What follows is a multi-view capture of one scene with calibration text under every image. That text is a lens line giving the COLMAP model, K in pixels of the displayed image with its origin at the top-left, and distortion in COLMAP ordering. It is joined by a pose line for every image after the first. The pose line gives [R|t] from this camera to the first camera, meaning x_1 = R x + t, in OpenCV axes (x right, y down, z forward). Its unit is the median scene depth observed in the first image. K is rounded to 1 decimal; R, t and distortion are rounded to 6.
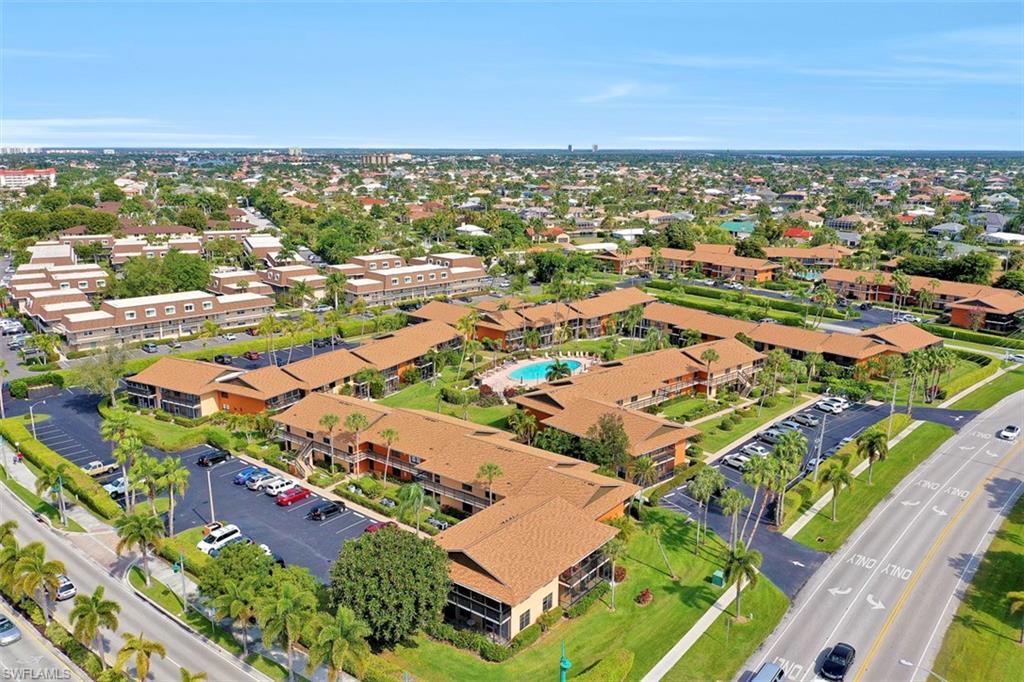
lens RADIAL K [[804.2, 0, 512.0], [0, 804.2, 341.0], [0, 0, 1]] dist [0.011308, 0.004047]
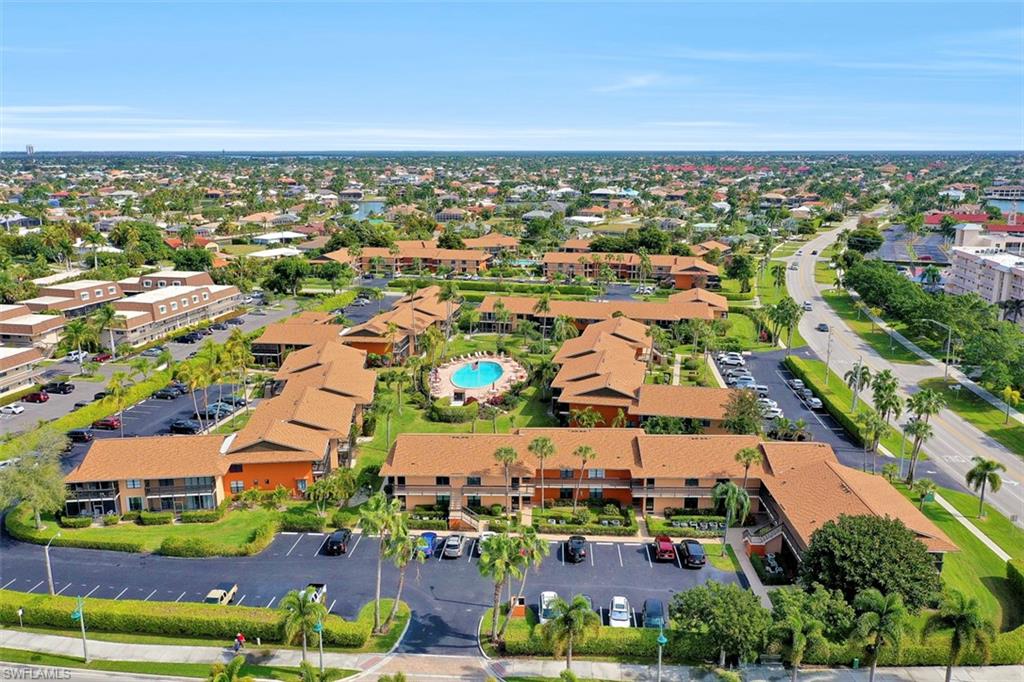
lens RADIAL K [[815.7, 0, 512.0], [0, 815.7, 341.0], [0, 0, 1]] dist [0.004878, -0.000840]
pose [[0.803417, -0.141413, 0.578380, -0.317069], [0.144121, 0.988688, 0.041537, -0.024574], [-0.577712, 0.049985, 0.814709, 0.128098]]
